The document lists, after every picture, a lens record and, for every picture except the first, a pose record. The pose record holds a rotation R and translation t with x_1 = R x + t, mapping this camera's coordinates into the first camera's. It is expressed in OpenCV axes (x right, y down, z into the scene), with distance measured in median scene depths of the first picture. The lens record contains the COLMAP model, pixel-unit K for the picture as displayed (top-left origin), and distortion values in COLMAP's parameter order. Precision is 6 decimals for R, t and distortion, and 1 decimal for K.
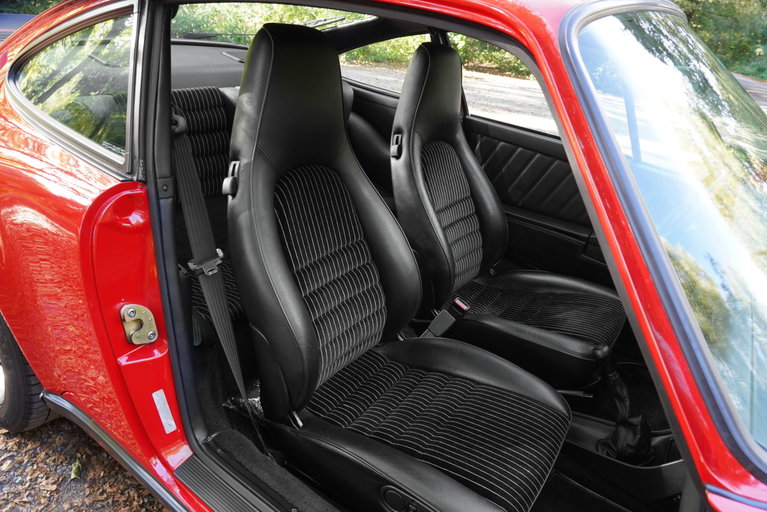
lens RADIAL K [[517.8, 0, 383.5], [0, 517.8, 256.0], [0, 0, 1]] dist [-0.016687, 0.001679]
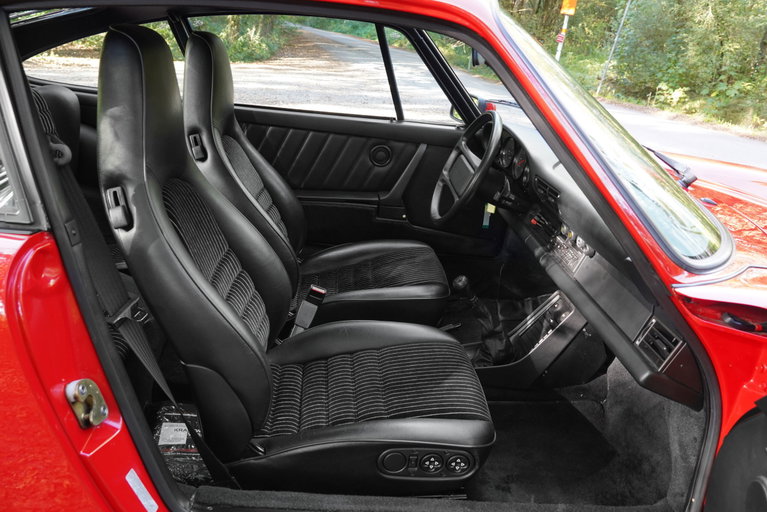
lens RADIAL K [[615.5, 0, 383.5], [0, 615.5, 256.0], [0, 0, 1]] dist [-0.049185, -0.000938]
pose [[0.784543, -0.273984, 0.556260, -0.459576], [0.283275, 0.956368, 0.071527, -0.019648], [-0.551586, 0.101458, 0.827924, -0.053889]]
